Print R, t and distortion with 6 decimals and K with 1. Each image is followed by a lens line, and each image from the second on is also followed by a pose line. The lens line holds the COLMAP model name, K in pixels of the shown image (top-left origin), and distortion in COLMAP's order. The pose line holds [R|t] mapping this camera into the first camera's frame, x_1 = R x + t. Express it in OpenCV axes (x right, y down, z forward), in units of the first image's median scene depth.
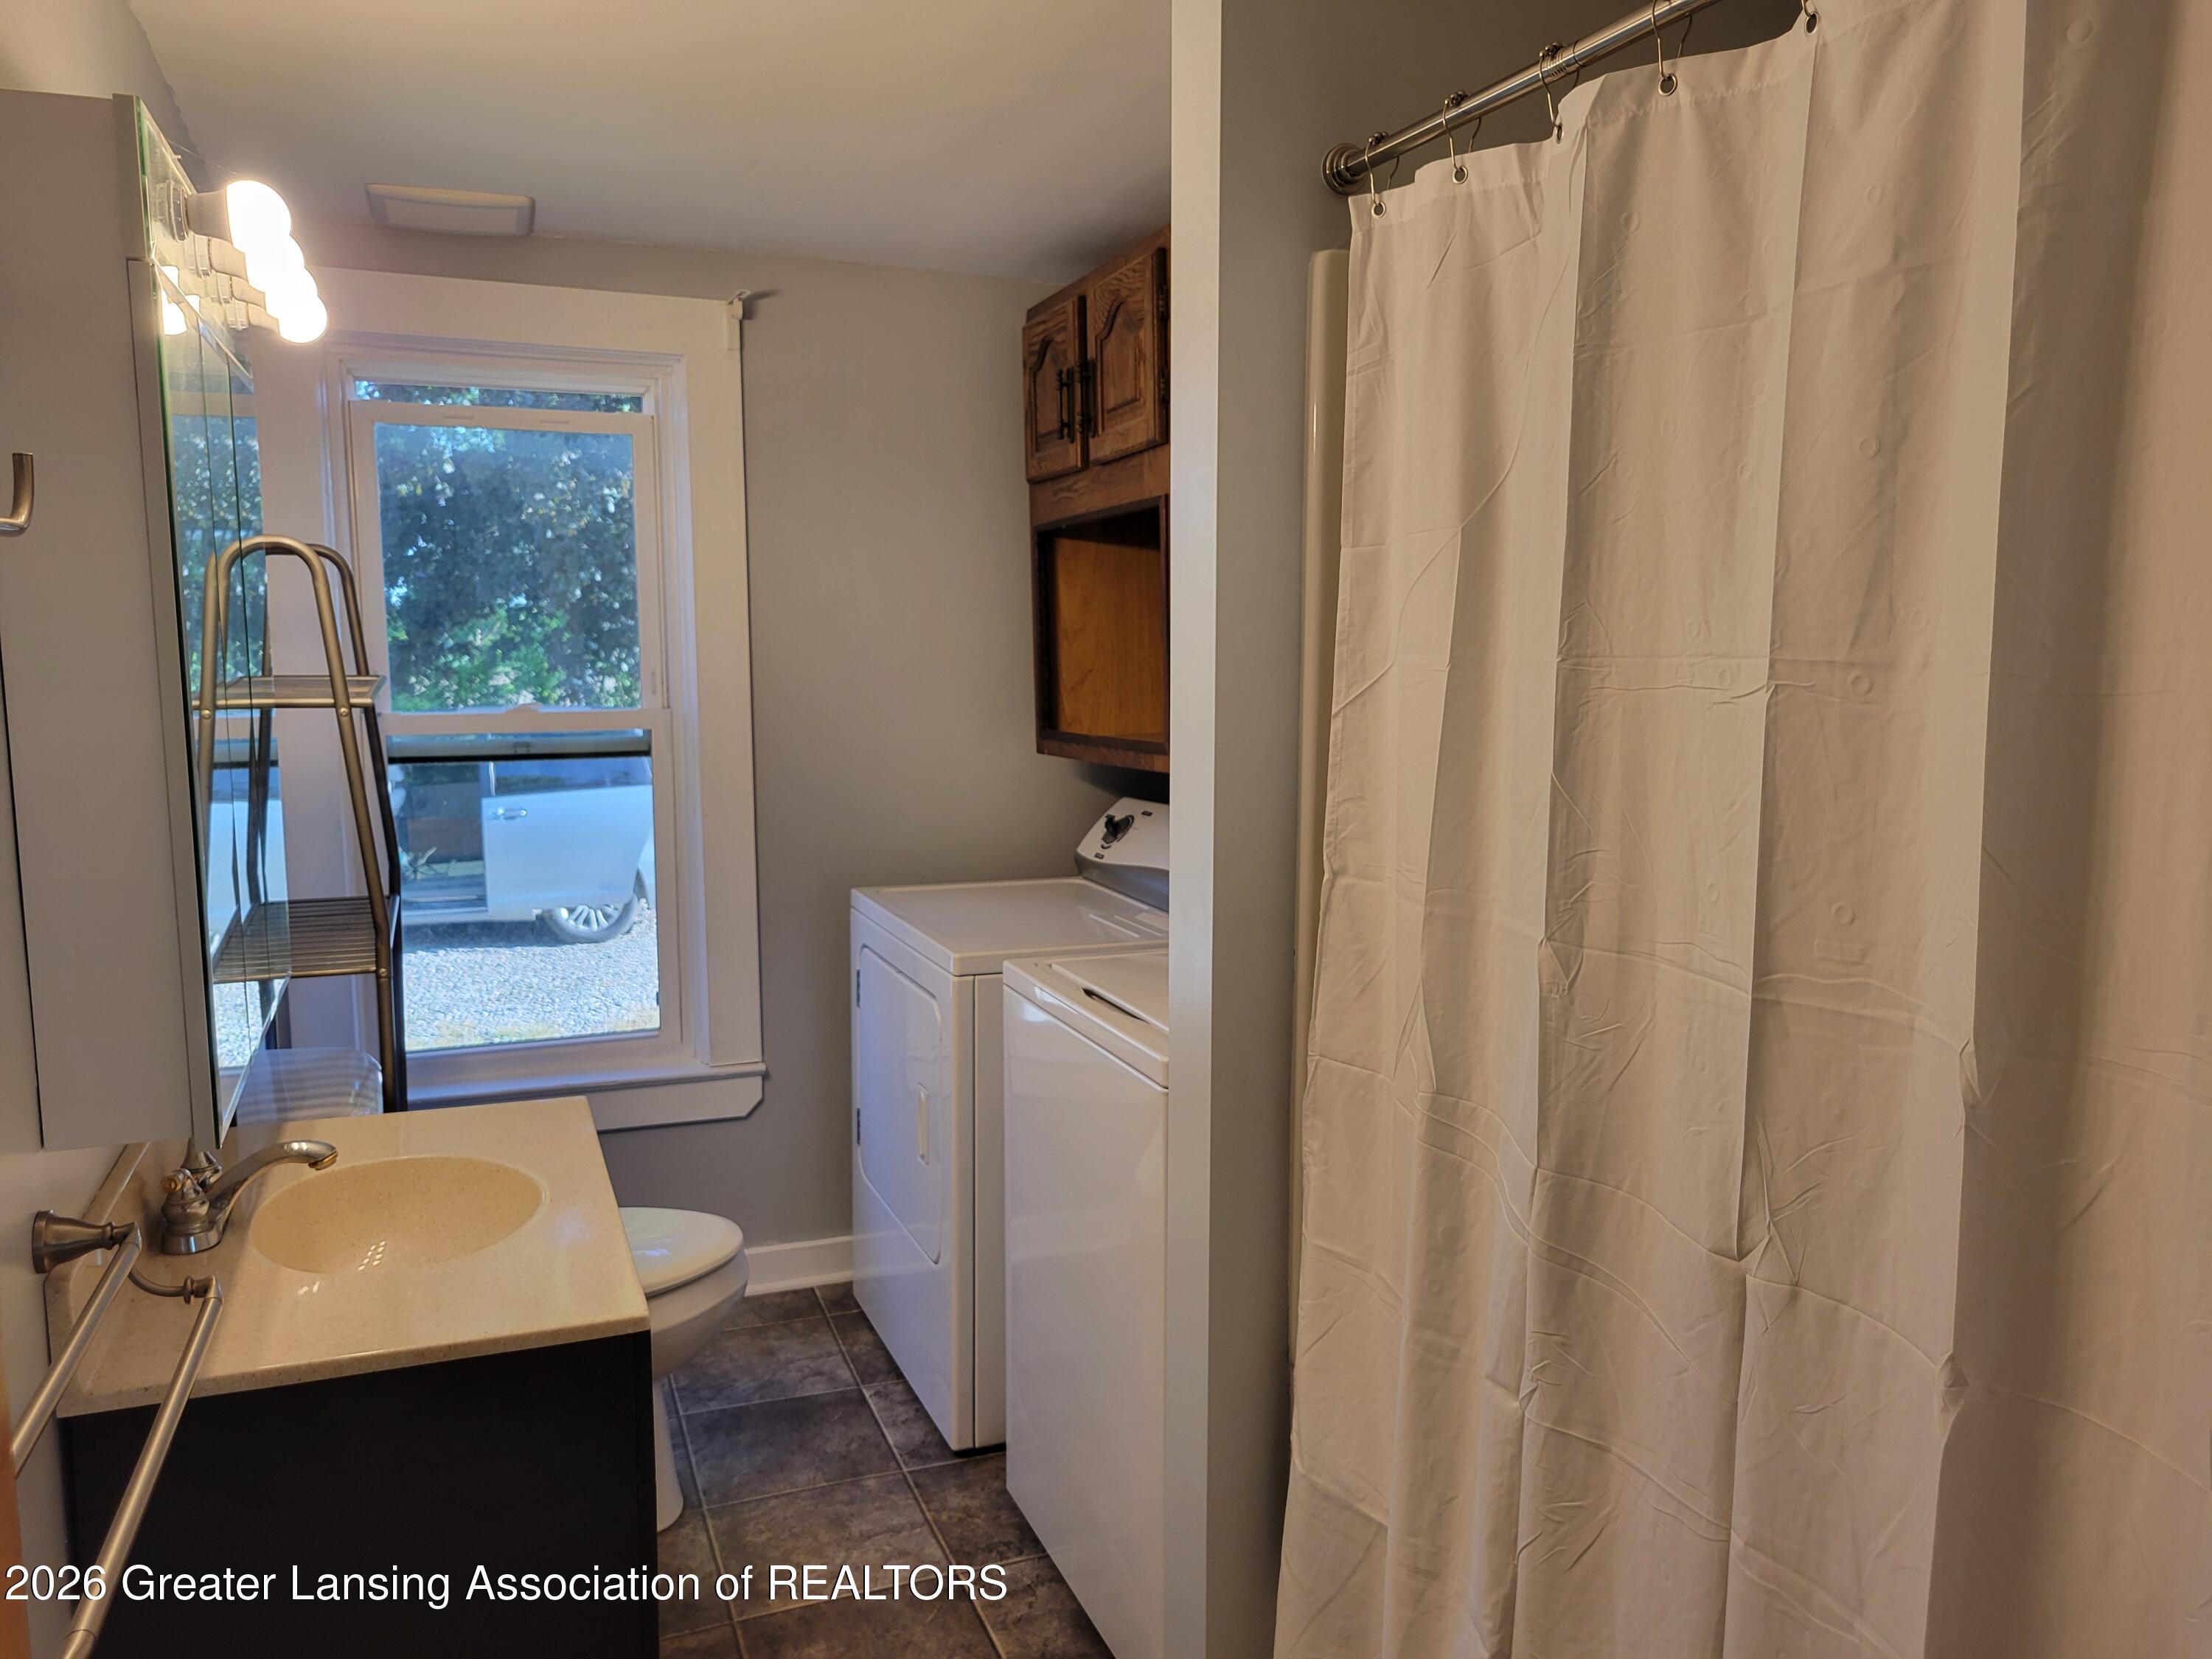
lens RADIAL K [[1652.0, 0, 1083.4], [0, 1652.0, 837.2], [0, 0, 1]] dist [0.047391, -0.028175]
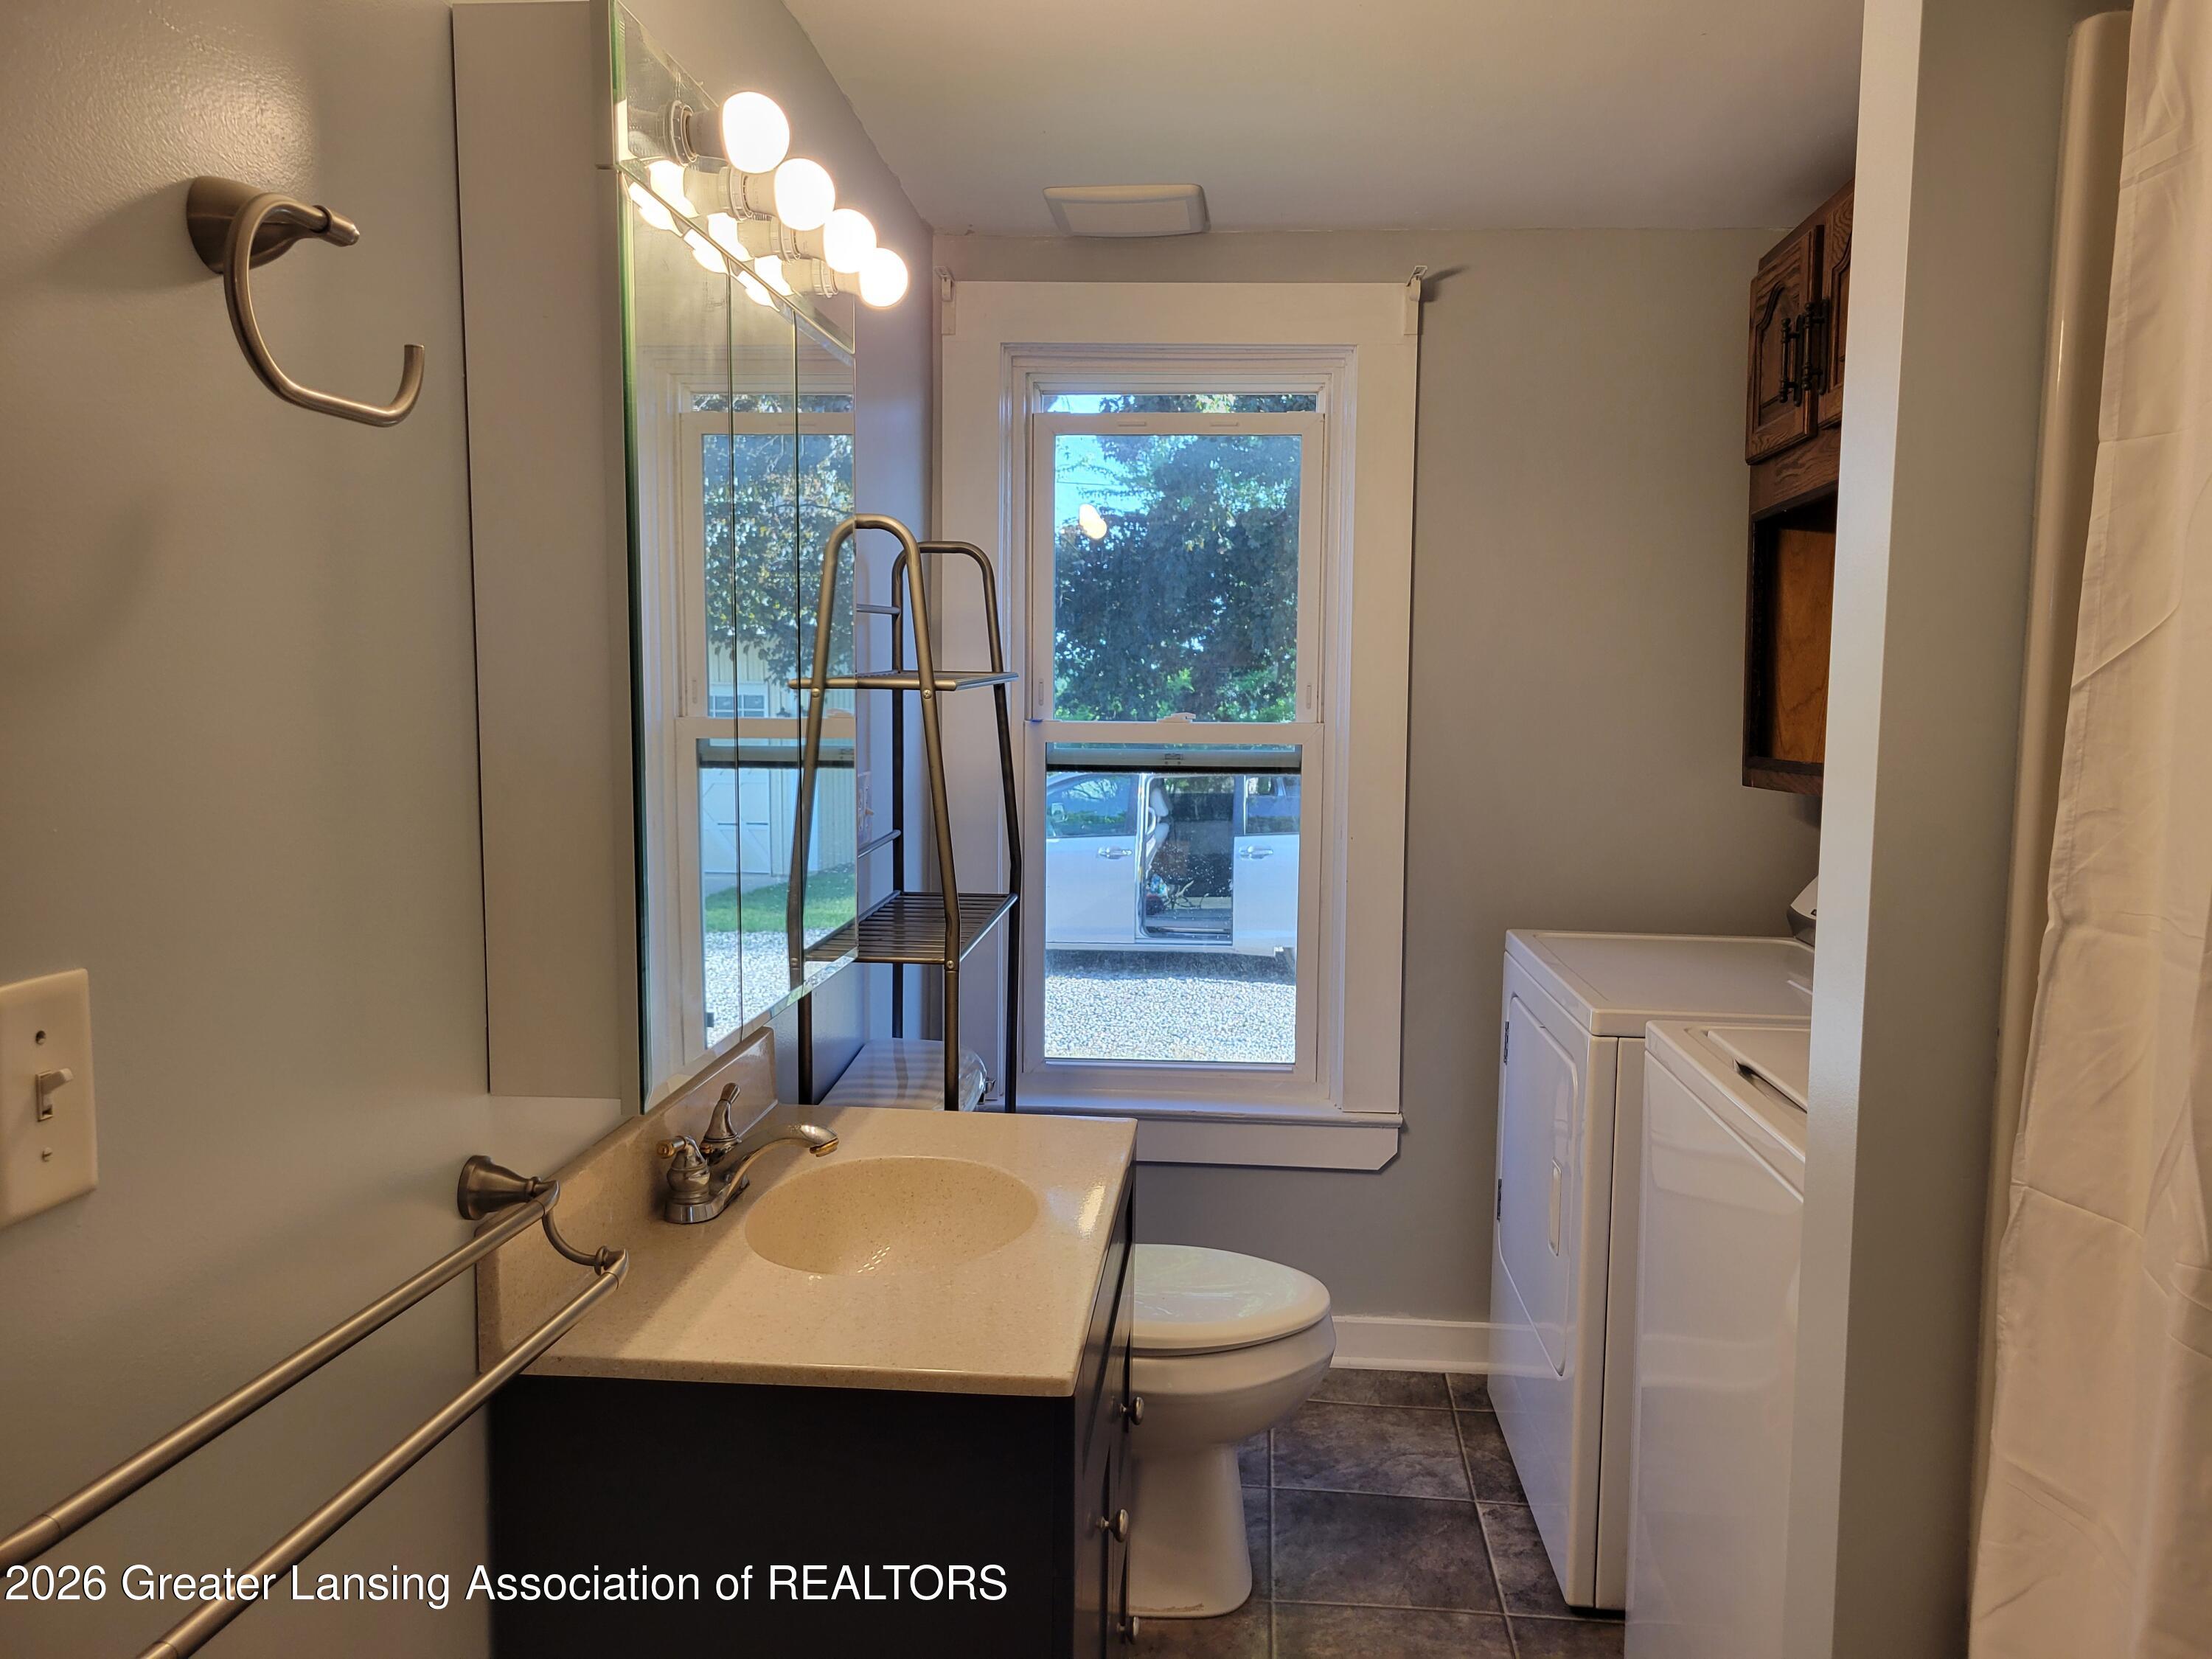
lens RADIAL K [[1650.6, 0, 1115.5], [0, 1650.6, 837.7], [0, 0, 1]] dist [0.053615, -0.041021]
pose [[0.903858, 0.049465, -0.424962, 0.055059], [-0.064232, 0.997725, -0.020482, 0.016589], [0.422982, 0.045809, 0.904979, 0.129581]]
